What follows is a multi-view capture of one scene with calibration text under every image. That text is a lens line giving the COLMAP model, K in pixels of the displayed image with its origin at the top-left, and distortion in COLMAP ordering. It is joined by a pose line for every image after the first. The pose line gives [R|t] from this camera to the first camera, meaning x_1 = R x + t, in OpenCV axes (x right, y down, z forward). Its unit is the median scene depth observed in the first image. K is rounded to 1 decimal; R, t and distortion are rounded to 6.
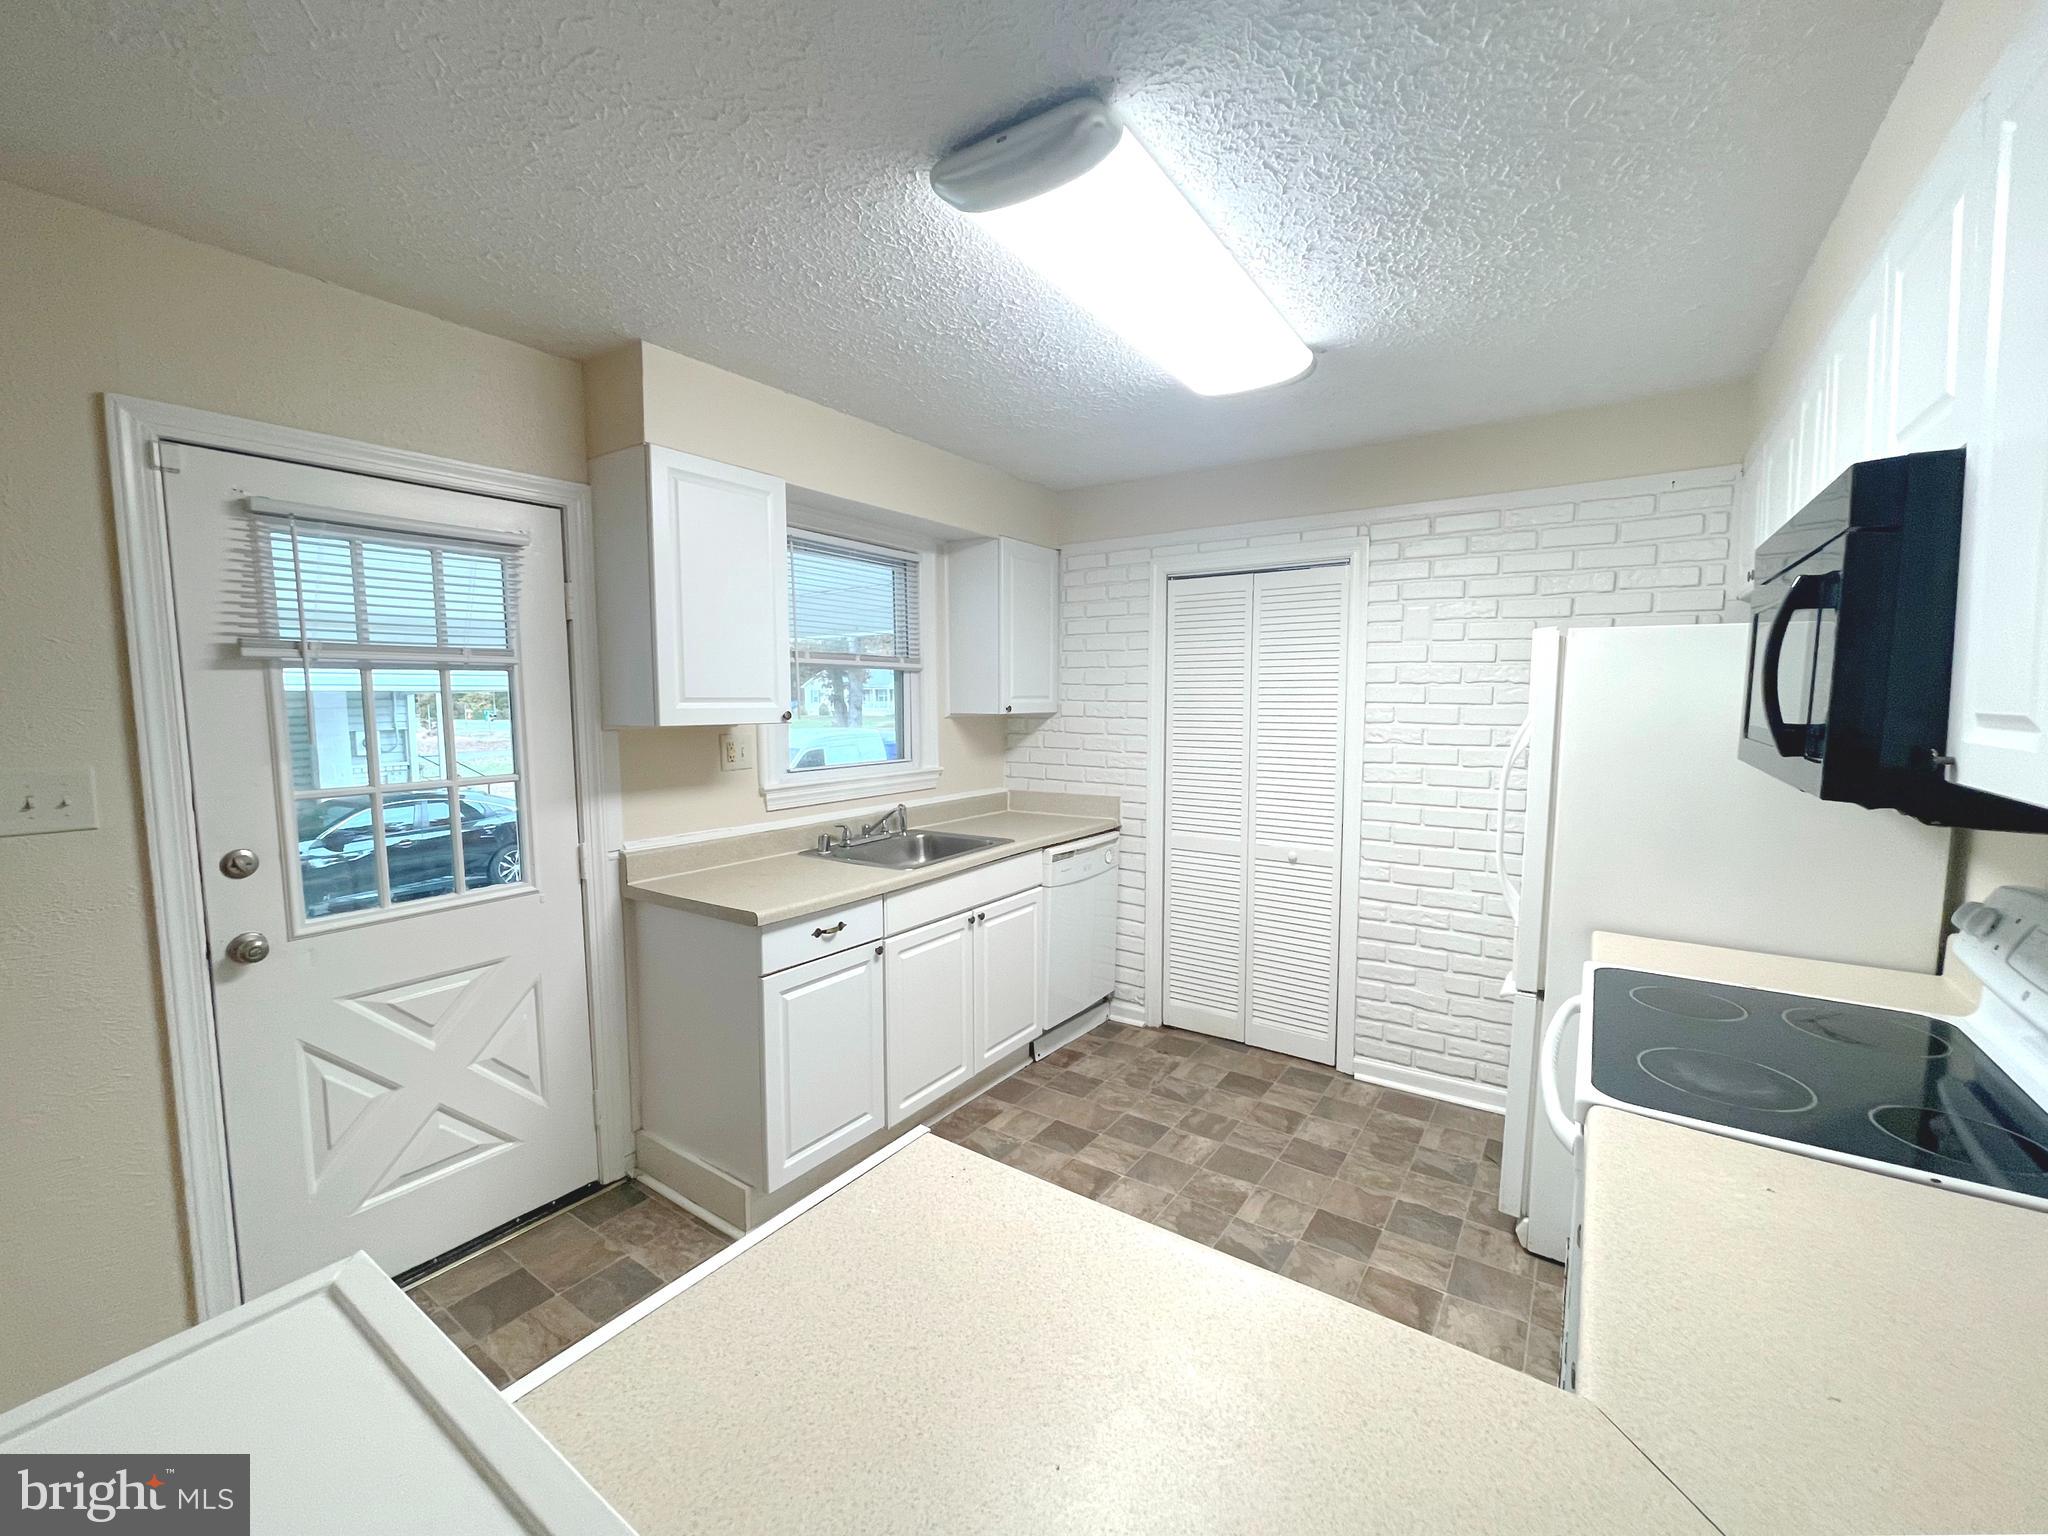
lens RADIAL K [[836.4, 0, 1017.8], [0, 836.4, 768.3], [0, 0, 1]] dist [0.000904, 0.000587]
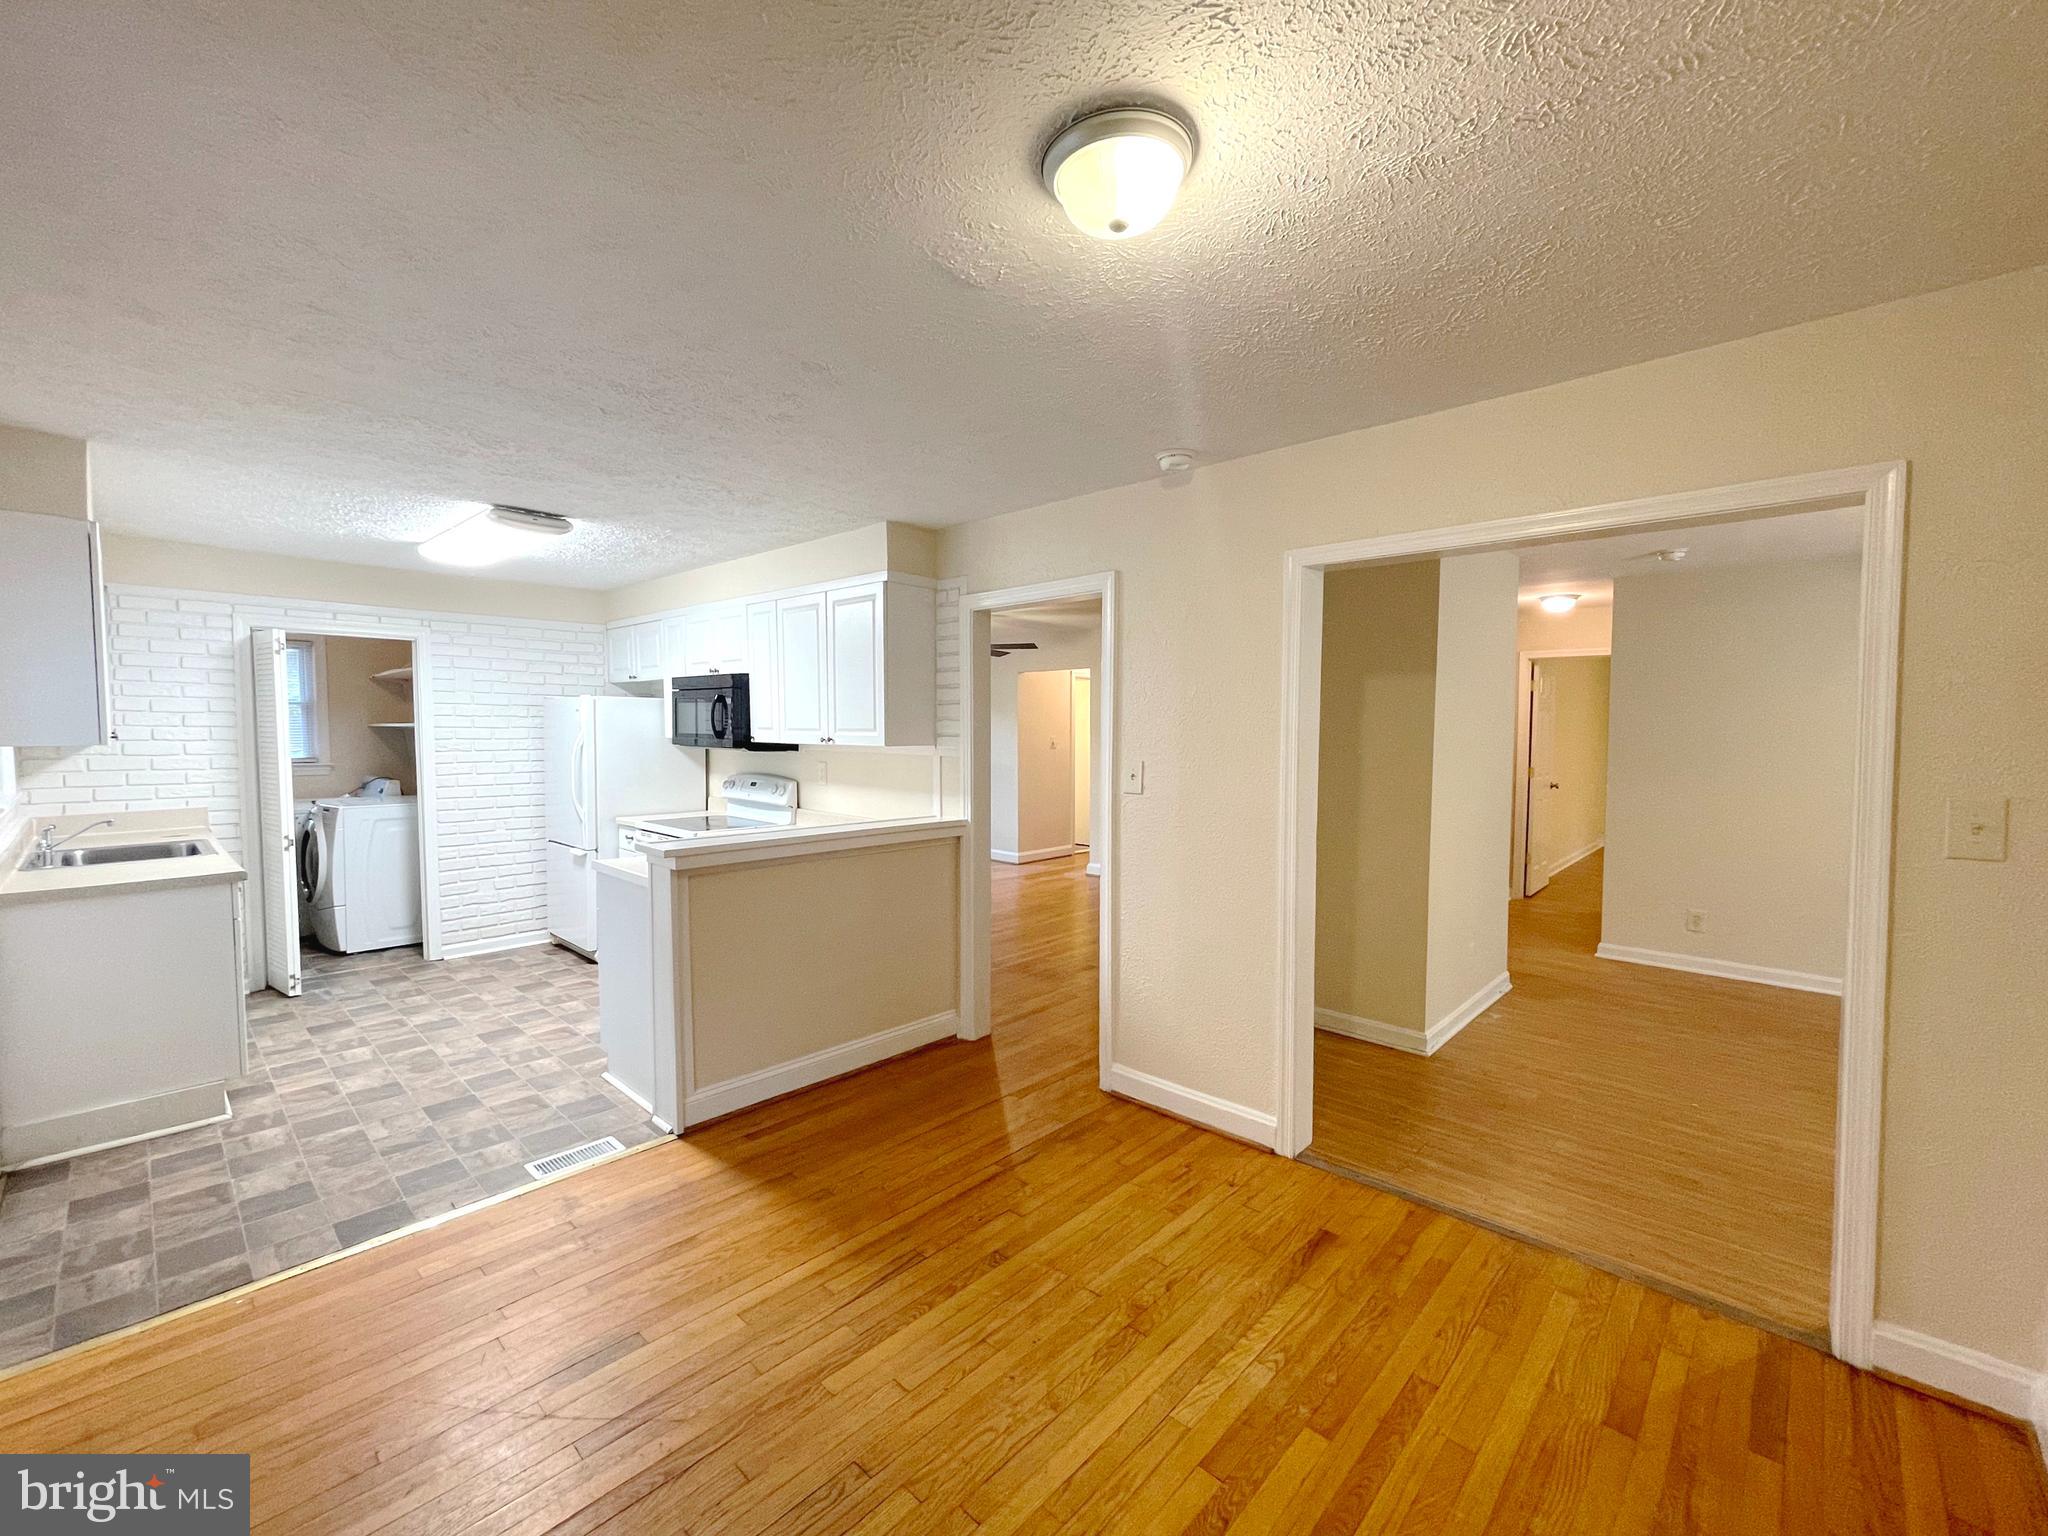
lens RADIAL K [[836.4, 0, 1005.1], [0, 836.4, 767.4], [0, 0, 1]] dist [0.000904, 0.000587]
pose [[0.163304, -0.047085, 0.985452, -1.466177], [0.082461, 0.996017, 0.033925, 0.052544], [-0.983124, 0.075721, 0.166536, -0.529153]]
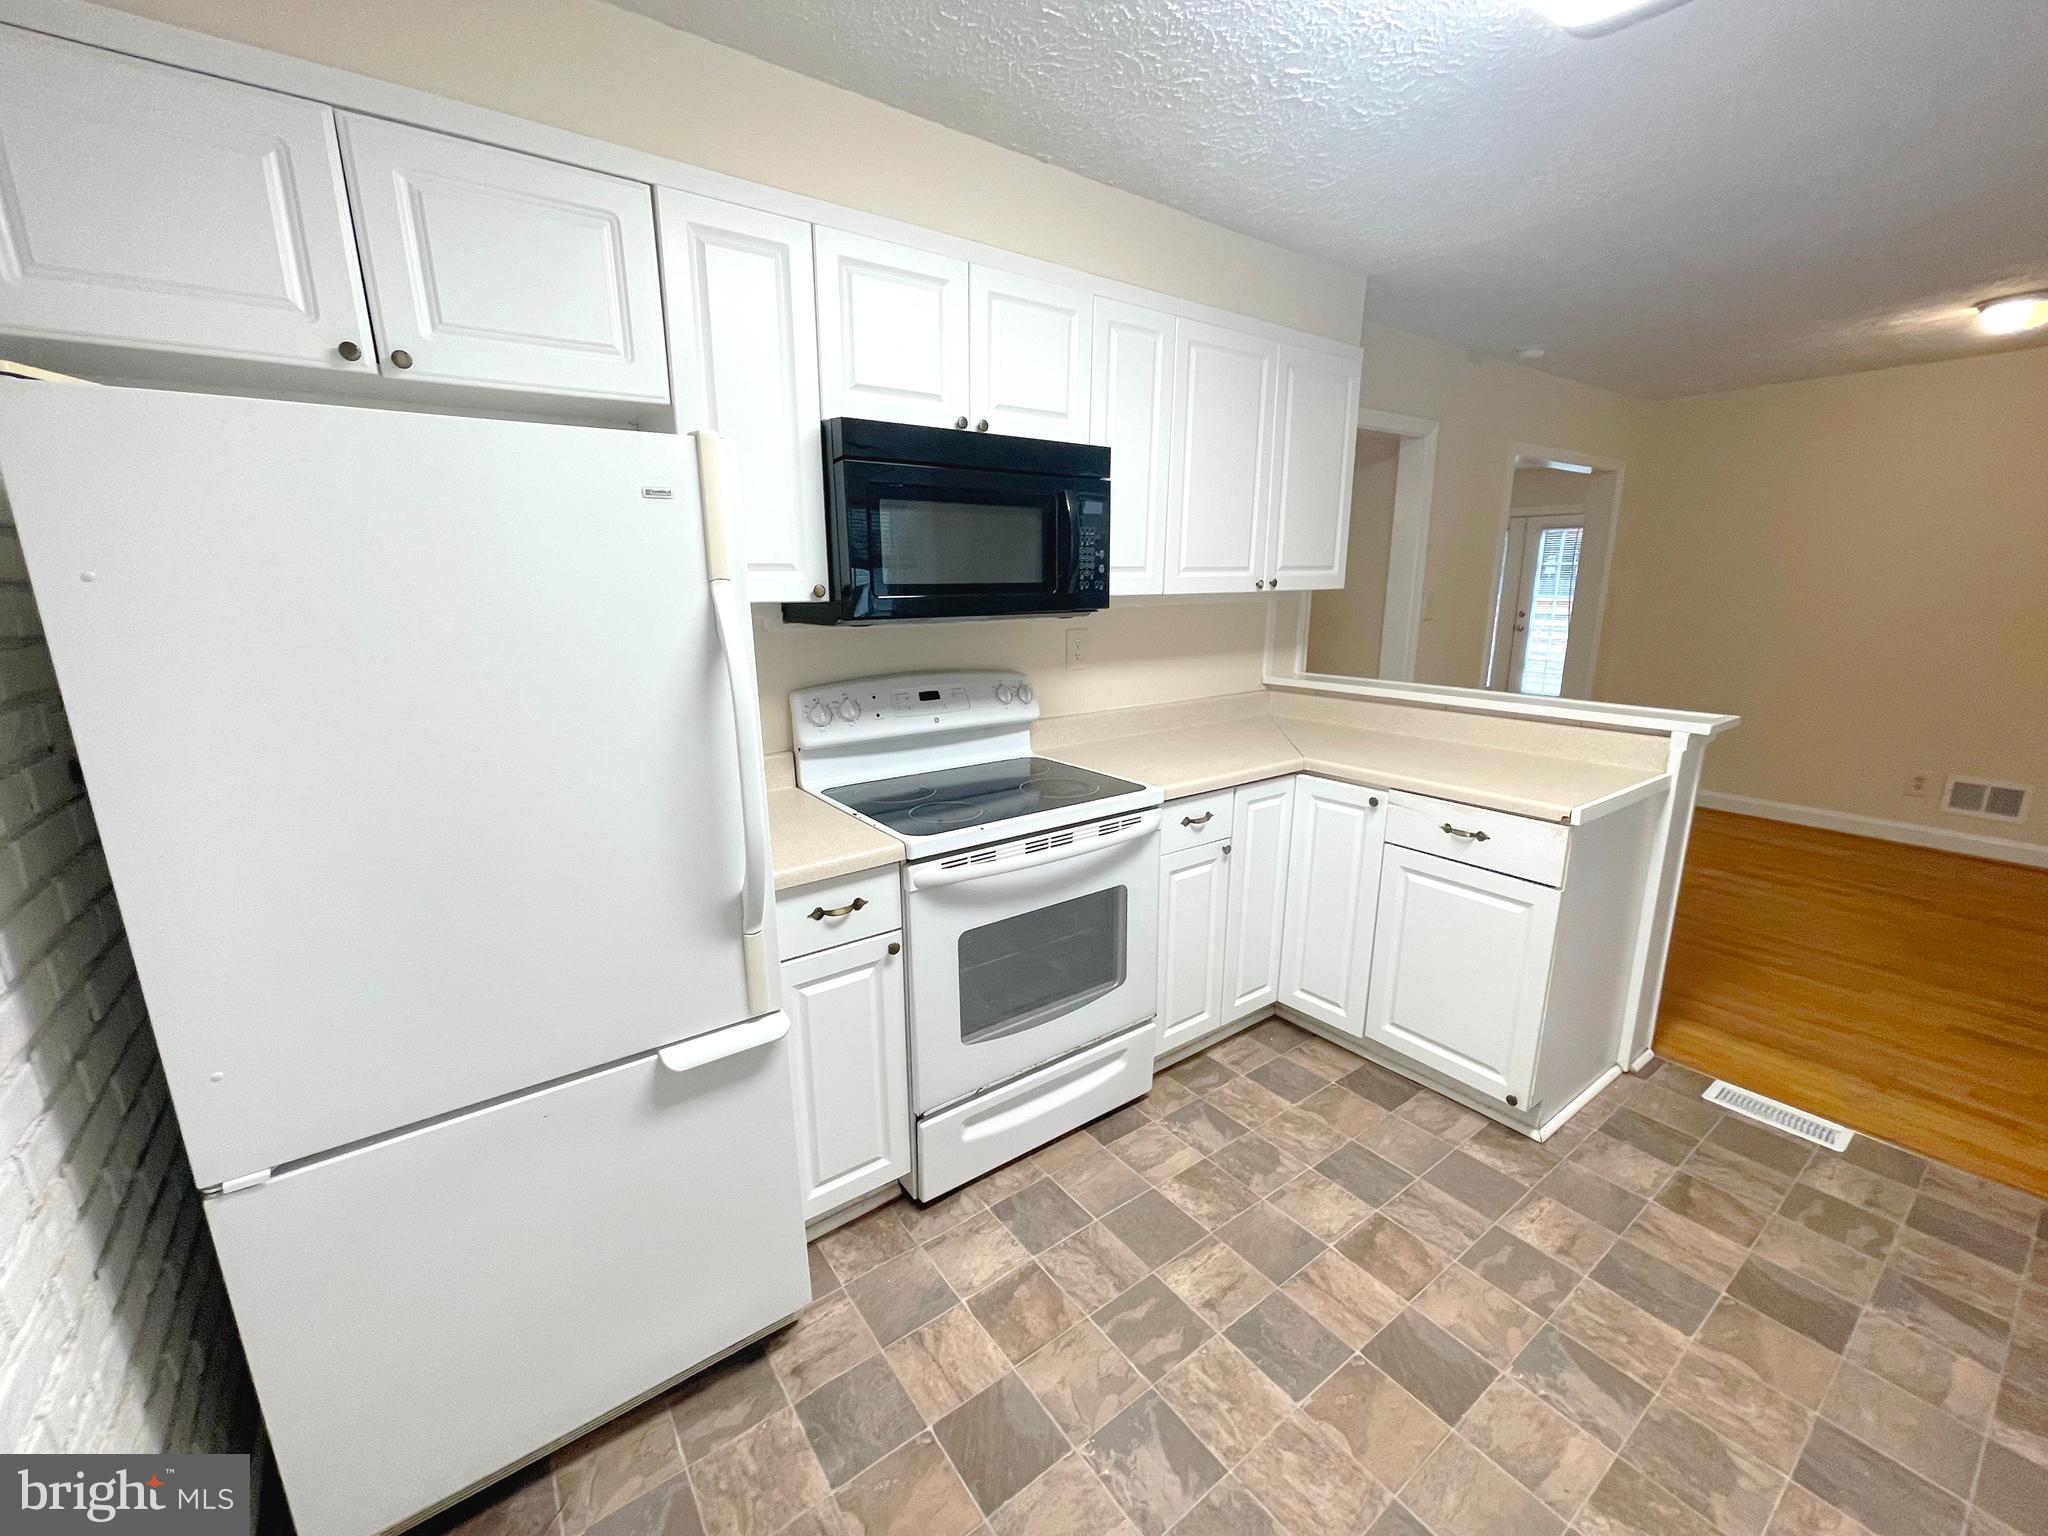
lens RADIAL K [[836.4, 0, 1015.3], [0, 836.4, 769.1], [0, 0, 1]] dist [0.000904, 0.000587]
pose [[-0.942692, -0.079349, 0.324092, 0.154887], [0.029468, 0.947718, 0.317747, -0.106795], [-0.332361, 0.309088, -0.891067, 1.367369]]
